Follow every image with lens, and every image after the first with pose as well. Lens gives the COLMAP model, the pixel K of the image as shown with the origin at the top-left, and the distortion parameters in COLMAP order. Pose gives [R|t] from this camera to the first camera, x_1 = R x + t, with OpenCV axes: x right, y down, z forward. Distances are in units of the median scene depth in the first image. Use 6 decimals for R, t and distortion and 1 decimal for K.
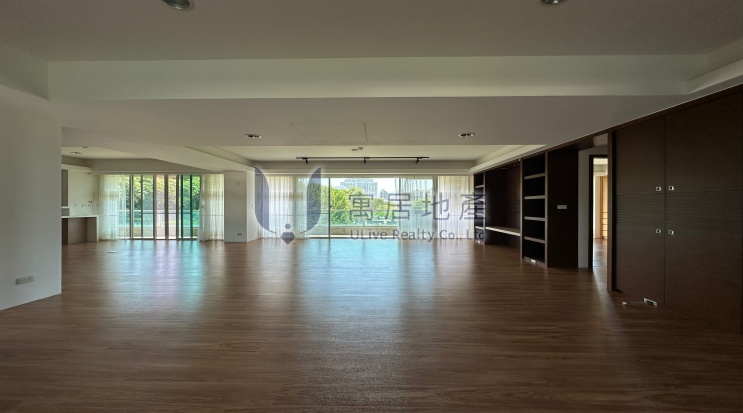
lens RADIAL K [[297.7, 0, 371.2], [0, 297.7, 210.6], [0, 0, 1]] dist [-0.002981, 0.000615]
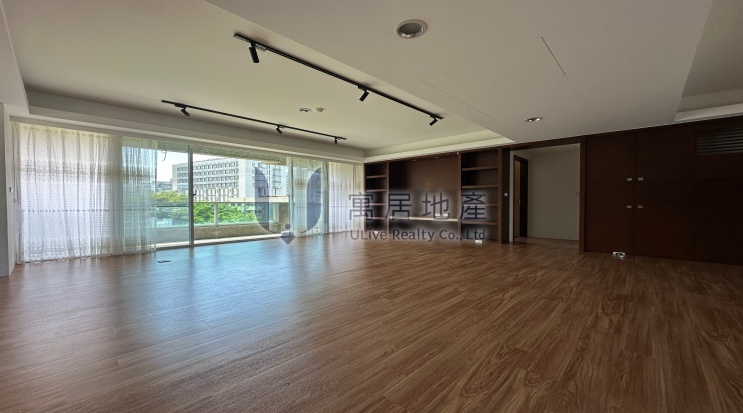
lens RADIAL K [[297.7, 0, 372.2], [0, 297.7, 207.3], [0, 0, 1]] dist [-0.002981, 0.000615]
pose [[0.663813, -0.013935, 0.747769, -0.412467], [0.014498, 0.999878, 0.005763, 0.016508], [-0.747758, 0.007016, 0.663934, 0.375872]]
